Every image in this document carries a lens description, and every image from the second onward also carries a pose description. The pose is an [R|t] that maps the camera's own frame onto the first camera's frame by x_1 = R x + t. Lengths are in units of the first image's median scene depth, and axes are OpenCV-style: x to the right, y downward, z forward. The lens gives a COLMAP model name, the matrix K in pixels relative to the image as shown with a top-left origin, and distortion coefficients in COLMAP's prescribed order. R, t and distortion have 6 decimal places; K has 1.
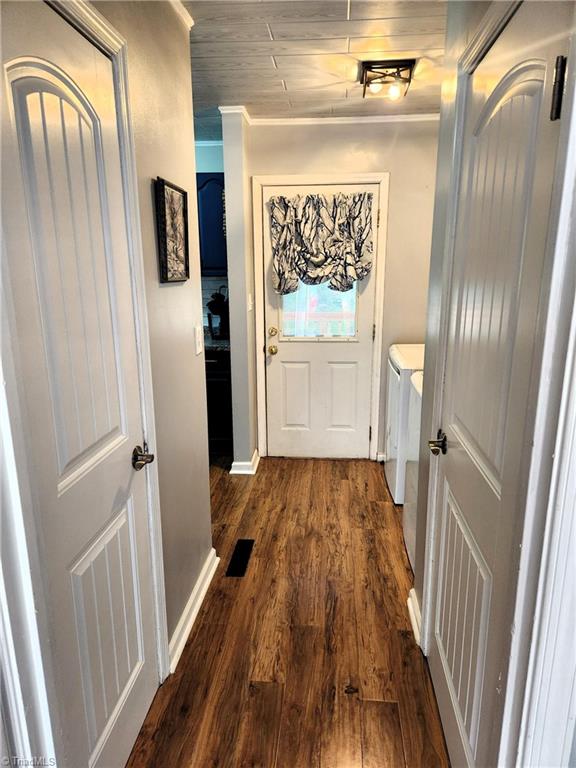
lens RADIAL K [[507.4, 0, 287.9], [0, 507.4, 384.9], [0, 0, 1]] dist [0.056569, -0.002431]
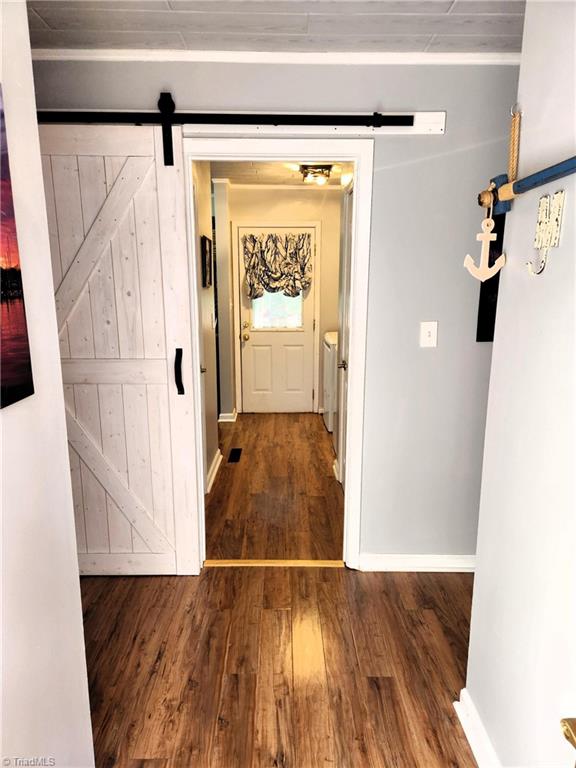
lens RADIAL K [[507.4, 0, 288.0], [0, 507.4, 383.8], [0, 0, 1]] dist [0.056569, -0.002431]
pose [[0.994712, -0.015226, 0.101571, -0.065214], [0.018575, 0.999312, -0.032110, 0.124027], [-0.101012, 0.033827, 0.994310, -0.499357]]
